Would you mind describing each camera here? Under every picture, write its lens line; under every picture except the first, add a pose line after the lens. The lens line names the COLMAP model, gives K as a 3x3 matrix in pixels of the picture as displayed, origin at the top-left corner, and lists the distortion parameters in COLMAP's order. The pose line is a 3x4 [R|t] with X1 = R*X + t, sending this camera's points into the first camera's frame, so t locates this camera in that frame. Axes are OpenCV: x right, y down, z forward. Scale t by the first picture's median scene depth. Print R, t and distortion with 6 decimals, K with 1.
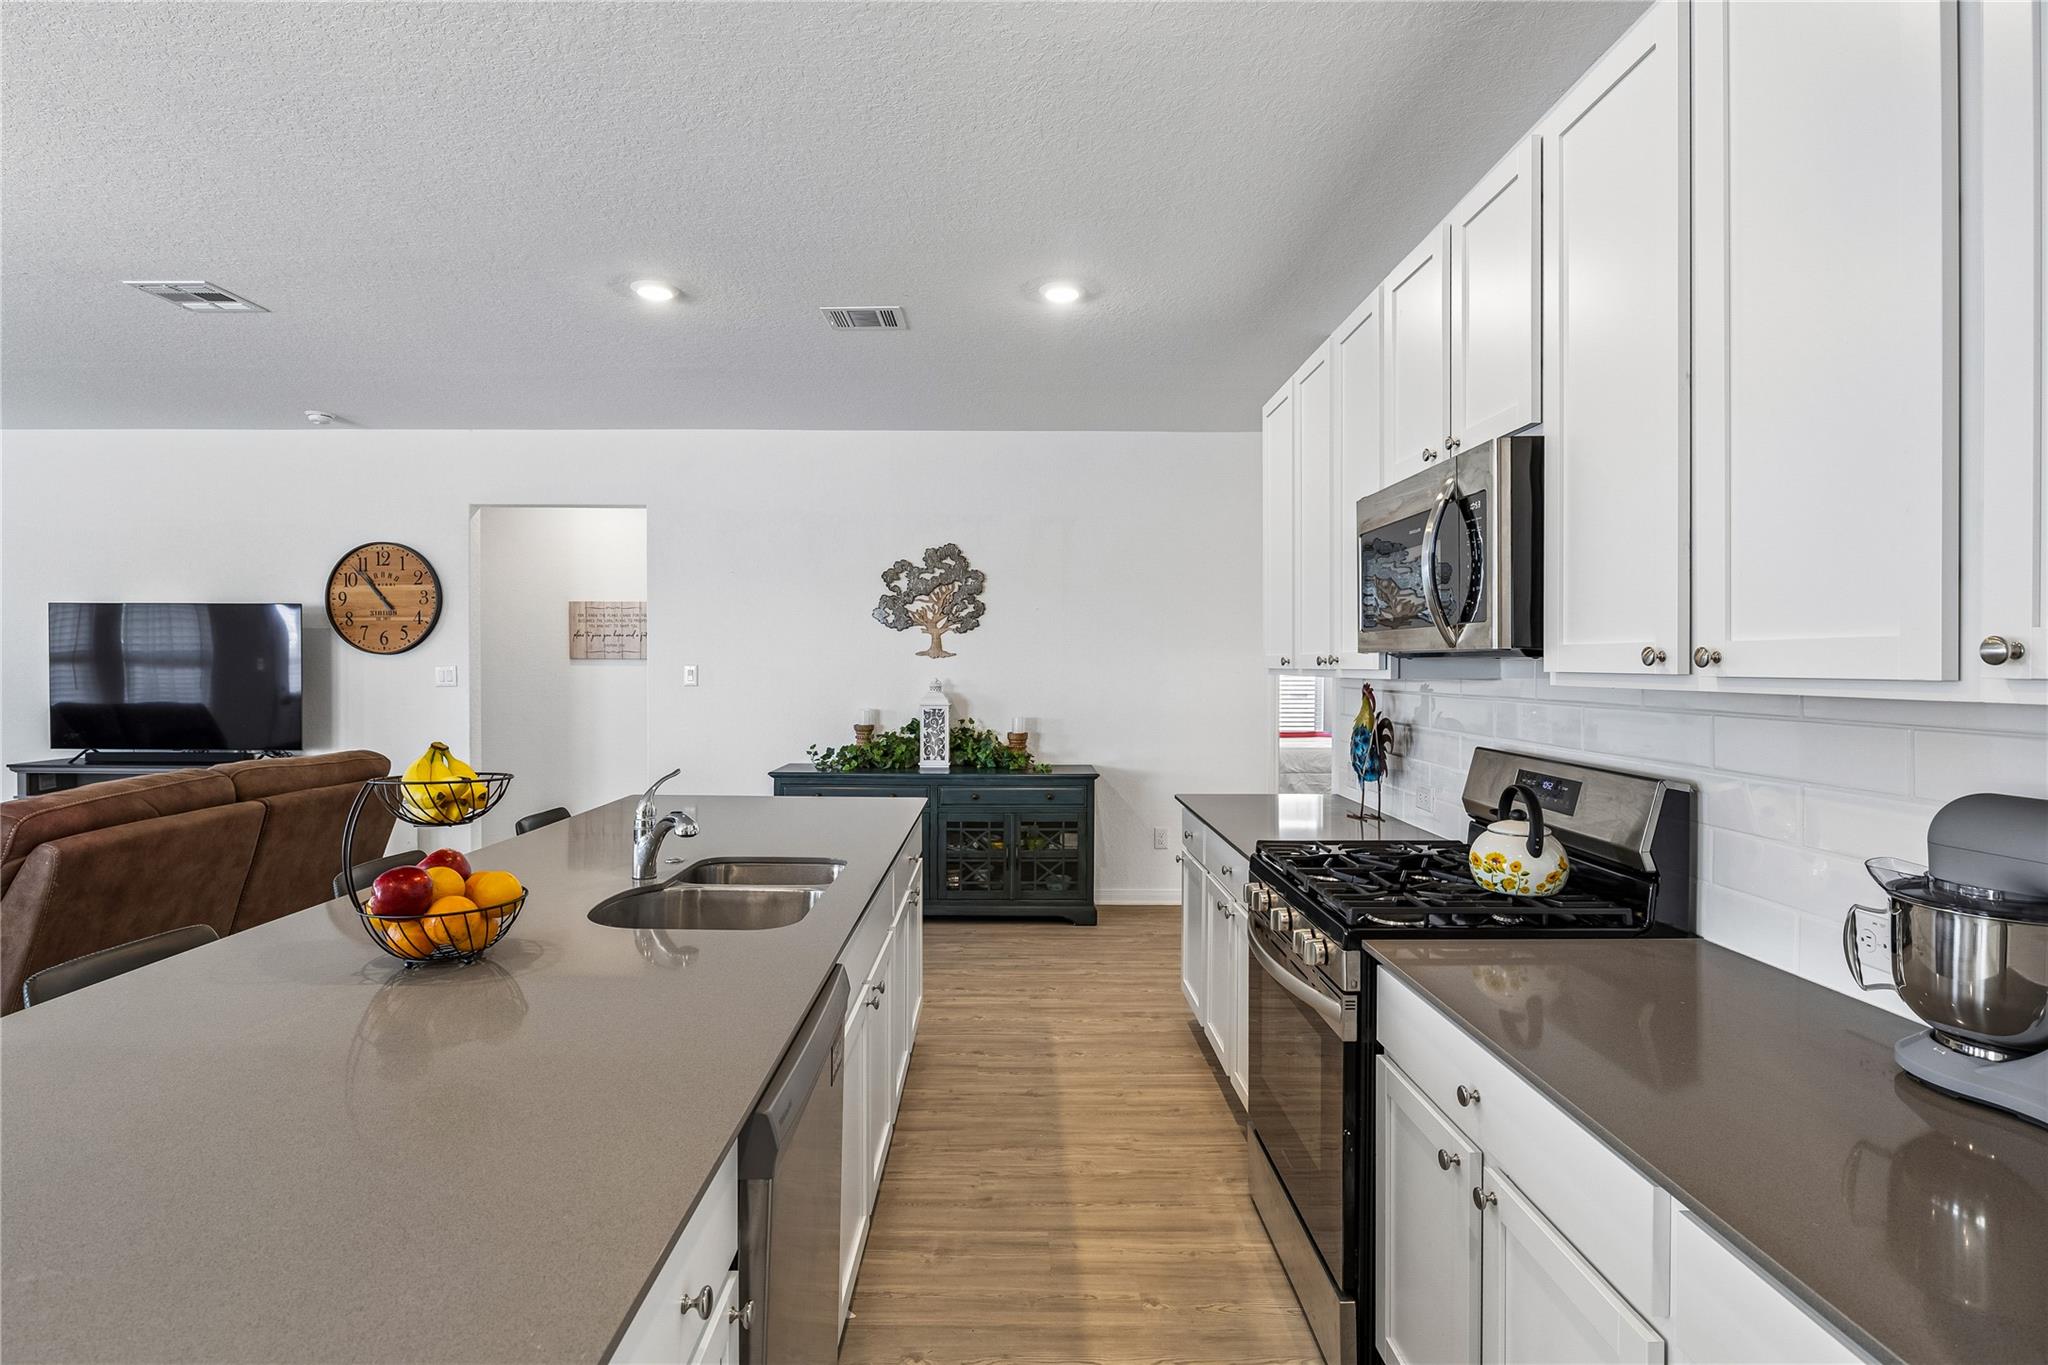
lens RADIAL K [[1015.8, 0, 1024.0], [0, 1015.8, 682.5], [0, 0, 1]] dist [-0.000111, -0.000062]
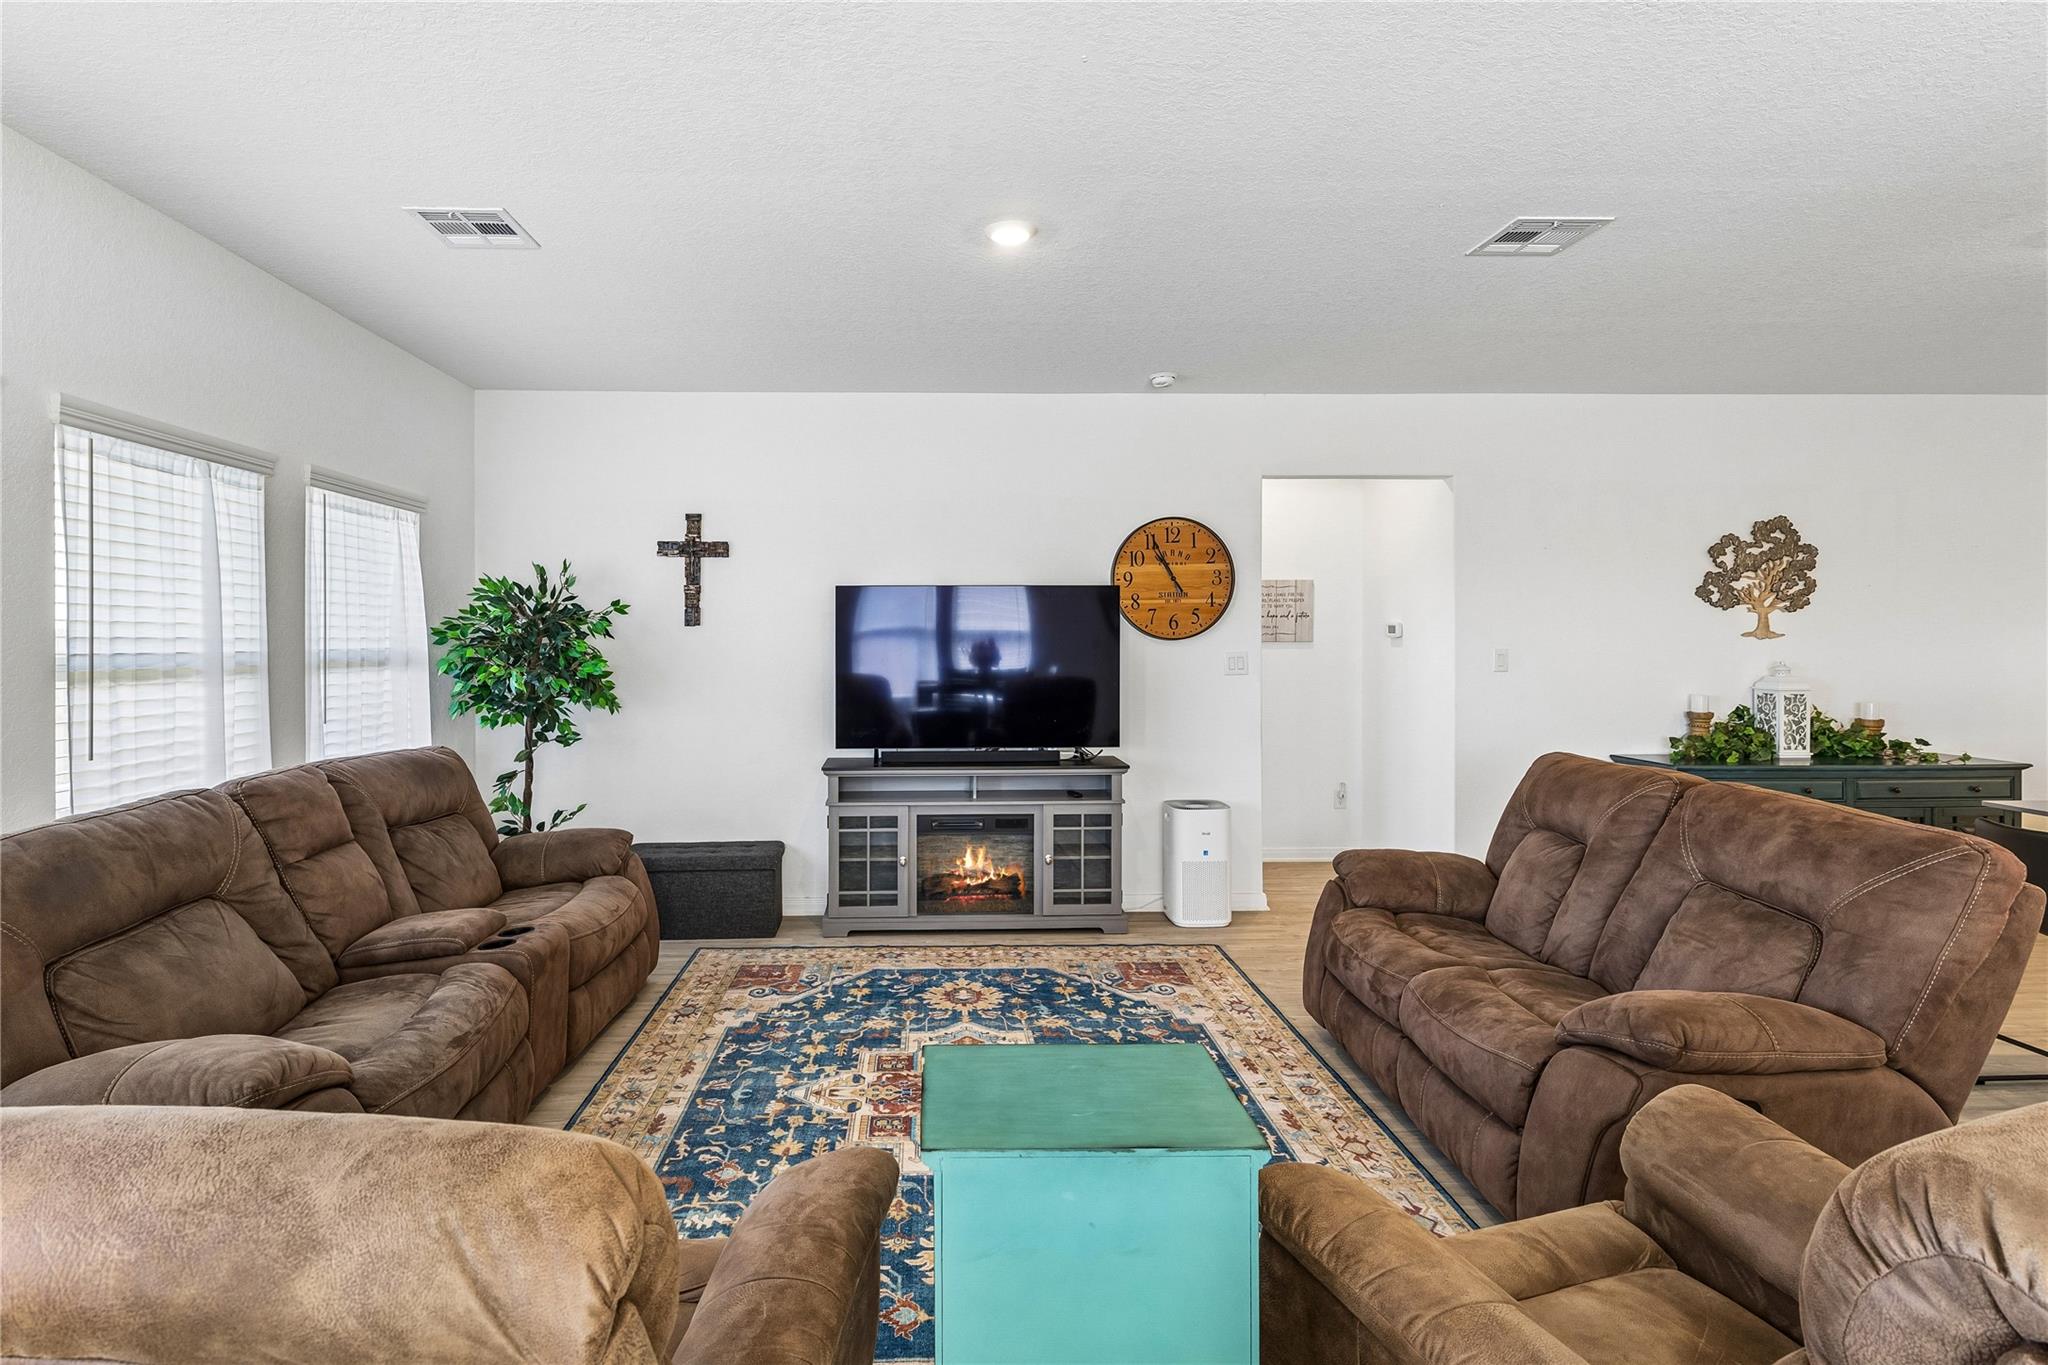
lens RADIAL K [[1110.5, 0, 1020.7], [0, 1110.5, 654.0], [0, 0, 1]] dist [0.038893, -0.000010]
pose [[0.998025, -0.008794, 0.062205, -0.827227], [0.009088, 0.999949, -0.004449, -0.012282], [-0.062163, 0.005005, 0.998053, 0.015540]]
